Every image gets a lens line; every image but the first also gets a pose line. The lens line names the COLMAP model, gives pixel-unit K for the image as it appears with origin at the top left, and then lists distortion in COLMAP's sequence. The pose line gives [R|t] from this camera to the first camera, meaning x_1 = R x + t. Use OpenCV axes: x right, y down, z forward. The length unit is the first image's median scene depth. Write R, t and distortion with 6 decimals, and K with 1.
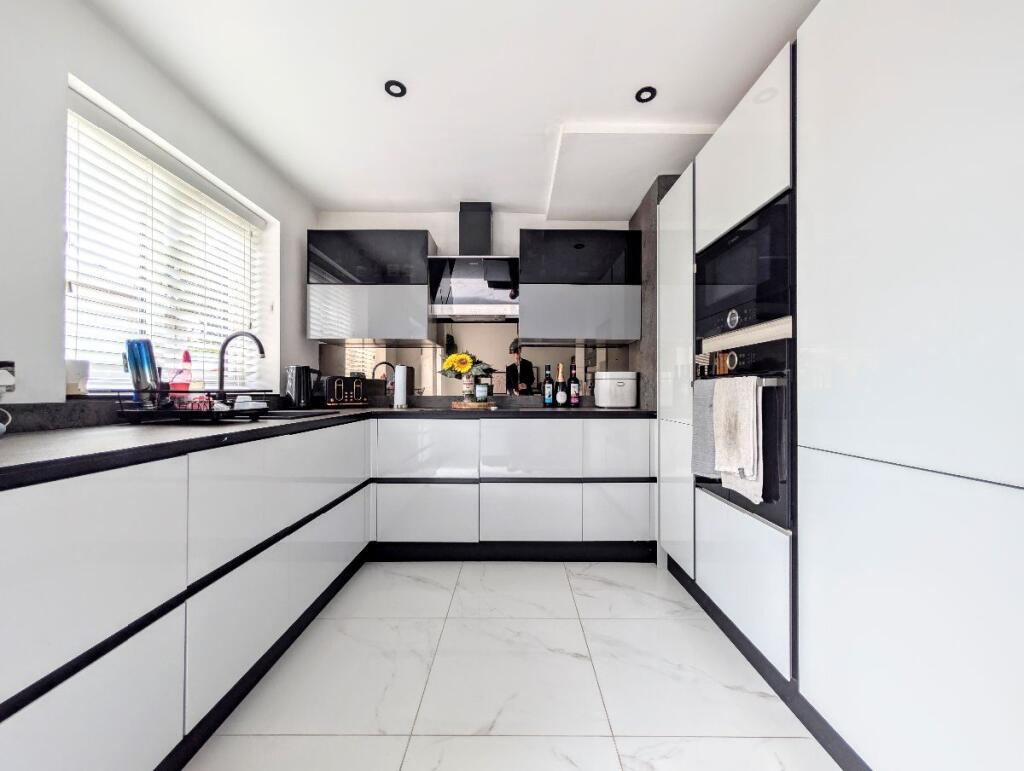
lens RADIAL K [[387.9, 0, 513.6], [0, 387.9, 388.4], [0, 0, 1]] dist [0.001376, 0.000184]
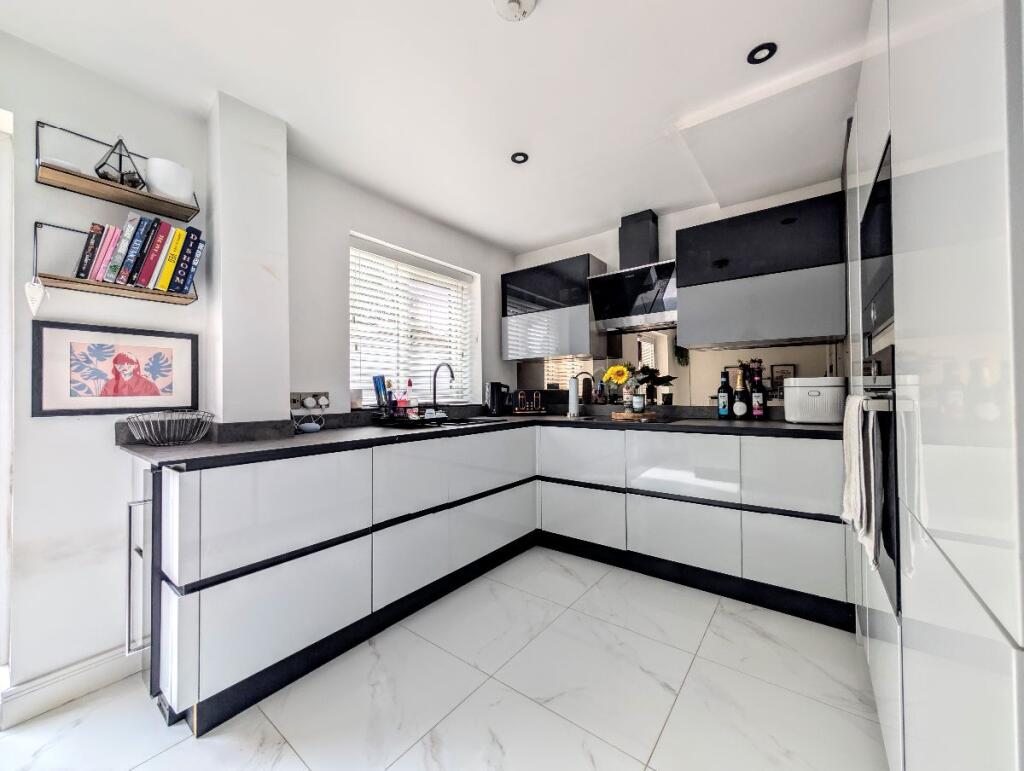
lens RADIAL K [[387.9, 0, 513.6], [0, 387.9, 388.4], [0, 0, 1]] dist [0.001376, 0.000184]
pose [[0.798878, -0.017550, -0.601237, 0.296483], [0.015417, 0.999843, -0.008700, -0.027189], [0.601295, -0.002319, 0.799024, 0.007112]]
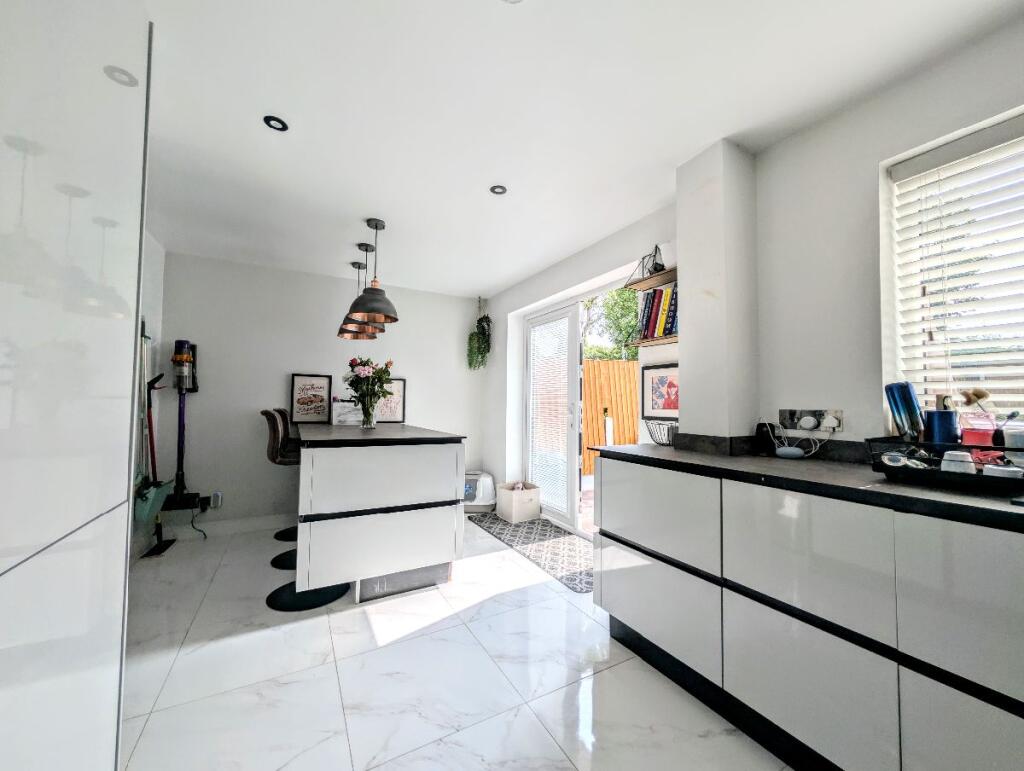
lens RADIAL K [[387.9, 0, 513.6], [0, 387.9, 388.4], [0, 0, 1]] dist [0.001376, 0.000184]
pose [[-0.867324, -0.032035, -0.496713, 0.206740], [-0.011019, 0.998918, -0.045182, -0.034608], [0.497623, -0.033714, -0.866738, 0.835294]]
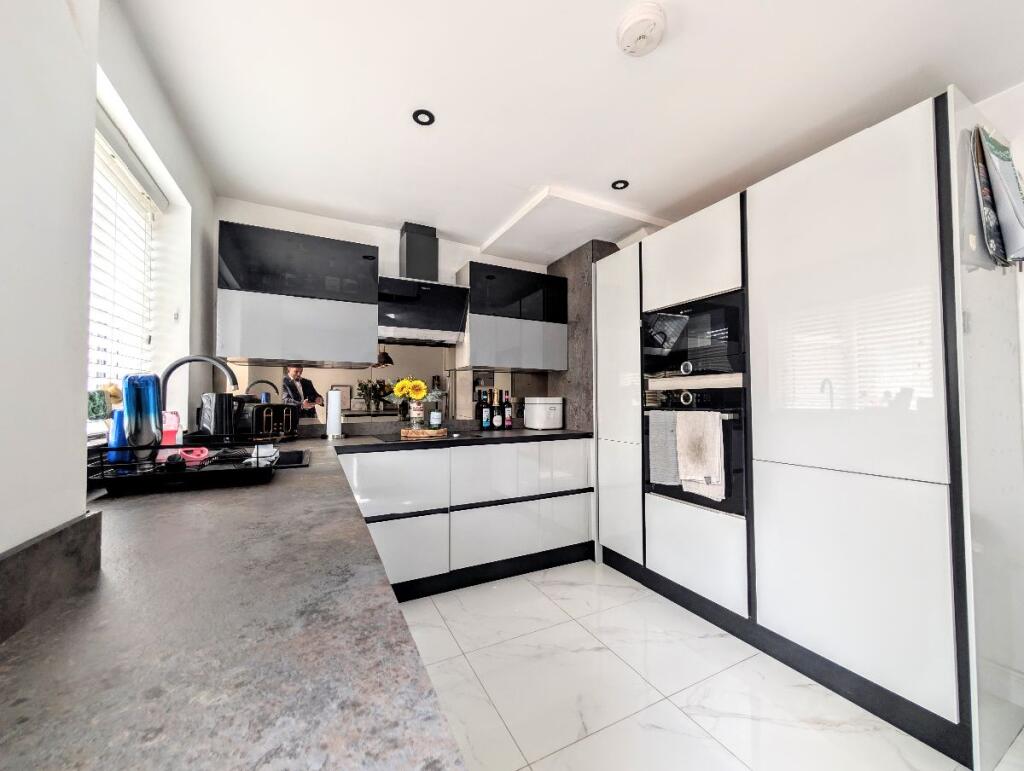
lens RADIAL K [[387.9, 0, 513.6], [0, 387.9, 388.4], [0, 0, 1]] dist [0.001376, 0.000184]
pose [[0.891469, 0.008485, 0.453002, -0.395846], [0.003515, 0.999665, -0.025643, -0.047099], [-0.453067, 0.024453, 0.891141, 0.031120]]
